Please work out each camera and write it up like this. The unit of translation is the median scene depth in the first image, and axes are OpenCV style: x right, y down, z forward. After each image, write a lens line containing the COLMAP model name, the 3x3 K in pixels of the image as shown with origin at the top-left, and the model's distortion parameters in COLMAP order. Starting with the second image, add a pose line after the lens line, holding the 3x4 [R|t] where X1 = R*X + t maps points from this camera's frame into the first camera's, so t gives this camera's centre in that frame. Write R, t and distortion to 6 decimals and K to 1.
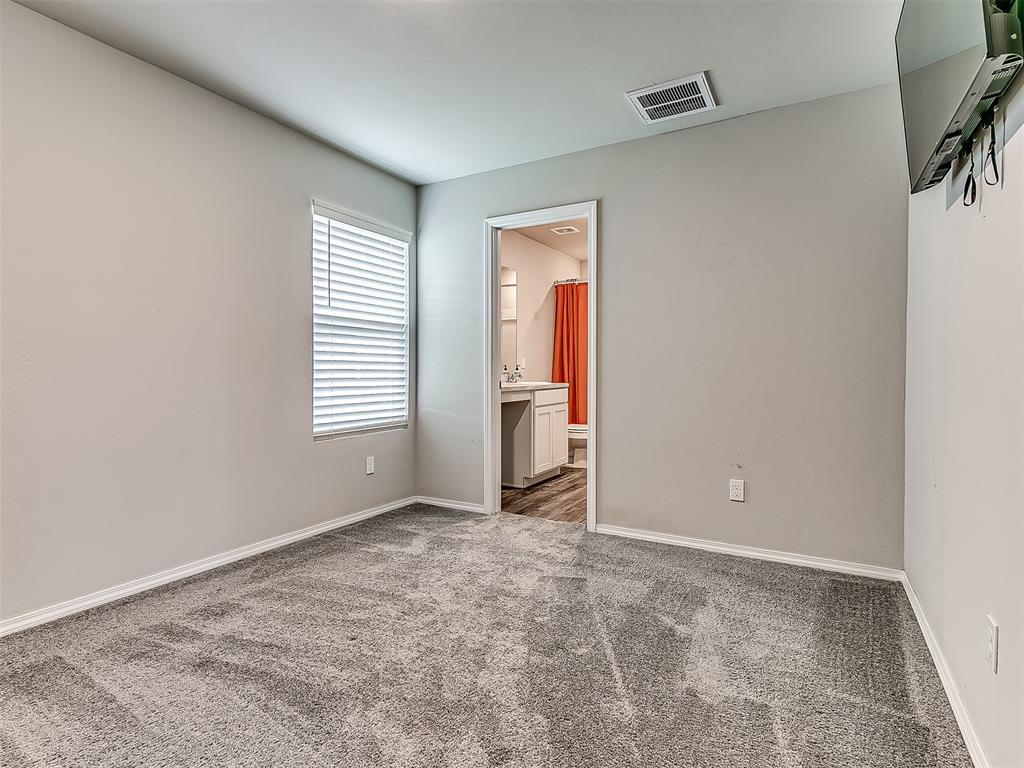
lens RADIAL K [[525.3, 0, 500.6], [0, 525.3, 374.0], [0, 0, 1]] dist [0.005532, -0.002951]
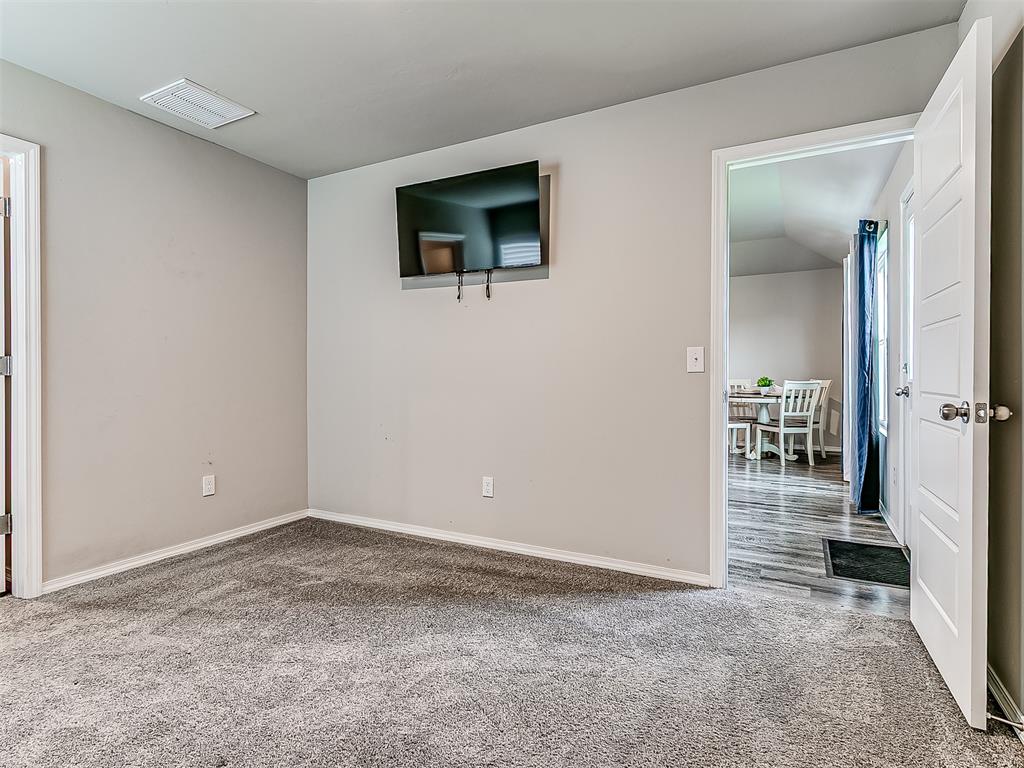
lens RADIAL K [[525.3, 0, 497.3], [0, 525.3, 374.9], [0, 0, 1]] dist [0.005532, -0.002951]
pose [[-0.006069, -0.005310, 0.999967, -0.580982], [0.007183, 0.999960, 0.005354, -0.007631], [-0.999956, 0.007216, -0.006030, 0.376260]]
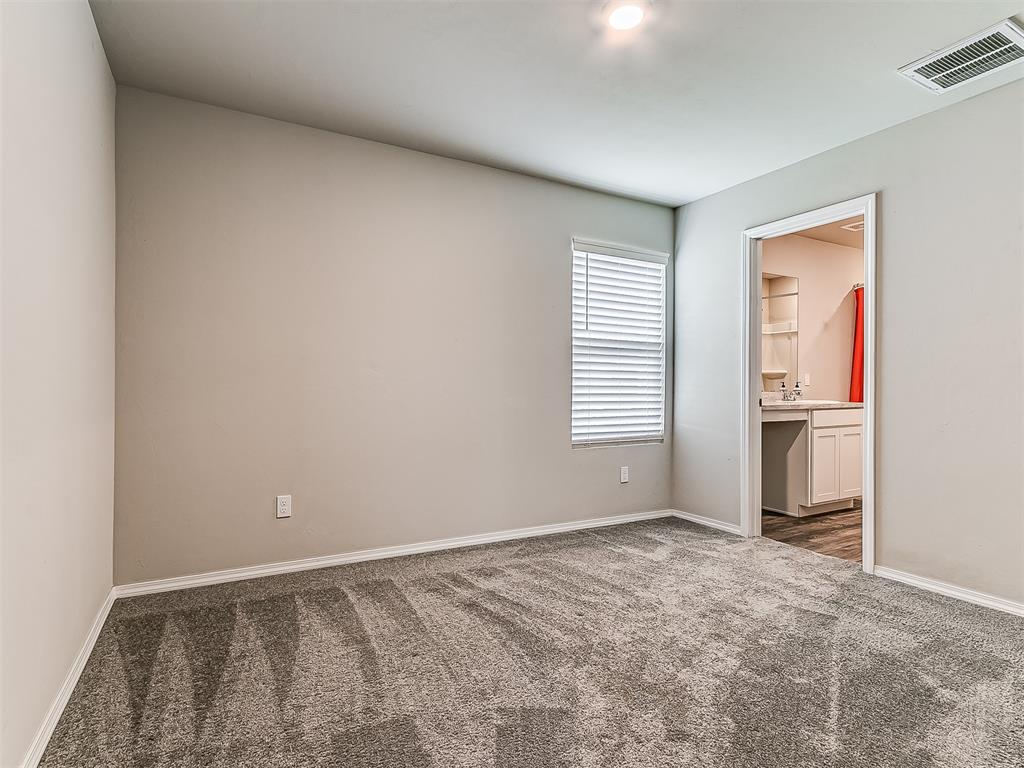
lens RADIAL K [[525.3, 0, 509.3], [0, 525.3, 384.3], [0, 0, 1]] dist [0.005532, -0.002951]
pose [[0.862325, 0.002554, -0.506348, 0.105478], [-0.008481, 0.999920, -0.009400, 0.000531], [0.506284, 0.012400, 0.862278, -0.059481]]
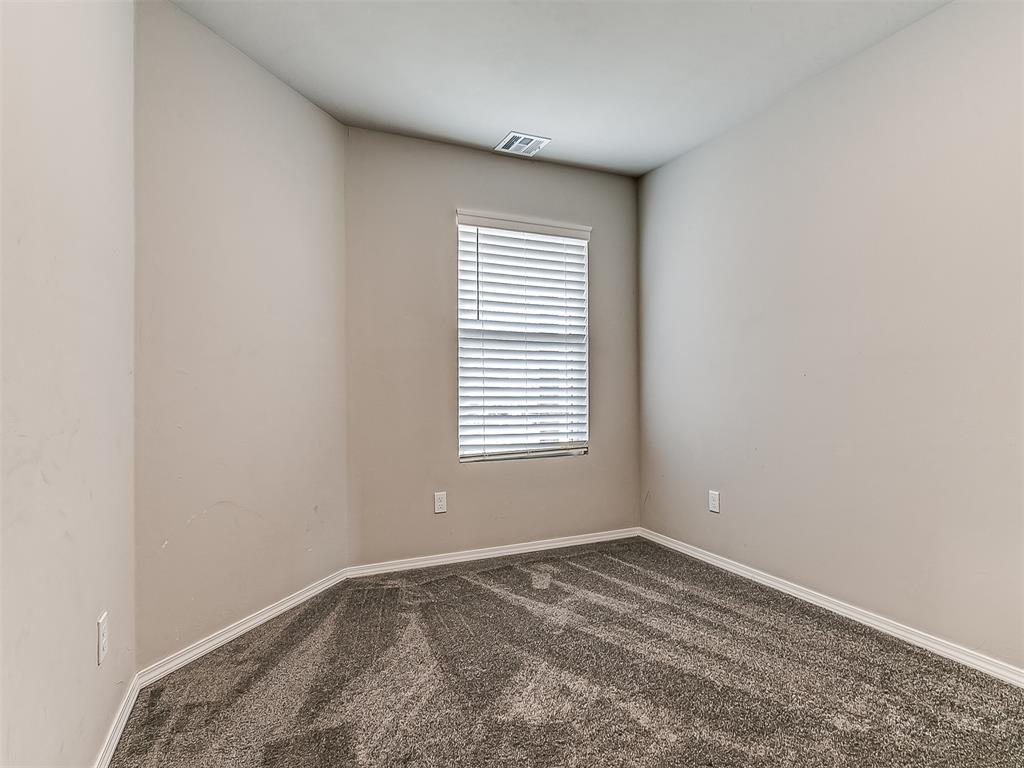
lens RADIAL K [[525.3, 0, 488.8], [0, 525.3, 385.8], [0, 0, 1]] dist [0.005532, -0.002951]
pose [[0.802334, -0.013642, -0.596719, 0.252108], [0.001341, 0.999777, -0.021053, 0.008855], [0.596874, 0.016092, 0.802174, 0.268078]]
